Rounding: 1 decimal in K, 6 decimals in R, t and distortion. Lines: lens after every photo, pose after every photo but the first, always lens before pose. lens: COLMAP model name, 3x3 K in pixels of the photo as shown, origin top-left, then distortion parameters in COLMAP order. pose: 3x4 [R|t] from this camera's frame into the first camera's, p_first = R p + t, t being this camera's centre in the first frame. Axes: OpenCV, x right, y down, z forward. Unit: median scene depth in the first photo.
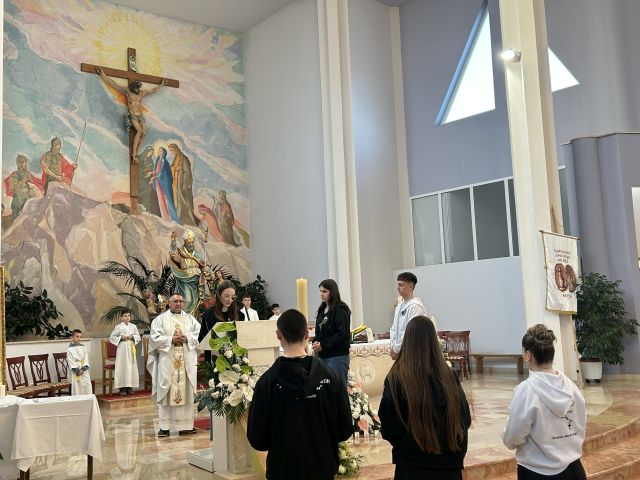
lens RADIAL K [[655.8, 0, 307.9], [0, 655.8, 246.6], [0, 0, 1]] dist [0.033845, 0.000000]
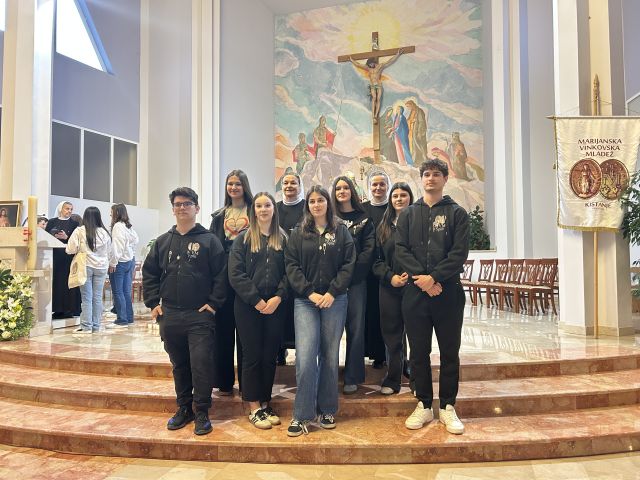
lens RADIAL K [[473.5, 0, 313.4], [0, 473.5, 251.4], [0, 0, 1]] dist [0.052486, -0.065327]
pose [[0.627508, 0.021357, -0.778317, 0.385681], [0.062922, 0.994963, 0.078032, 0.042137], [0.776063, -0.097939, 0.623004, 0.289343]]
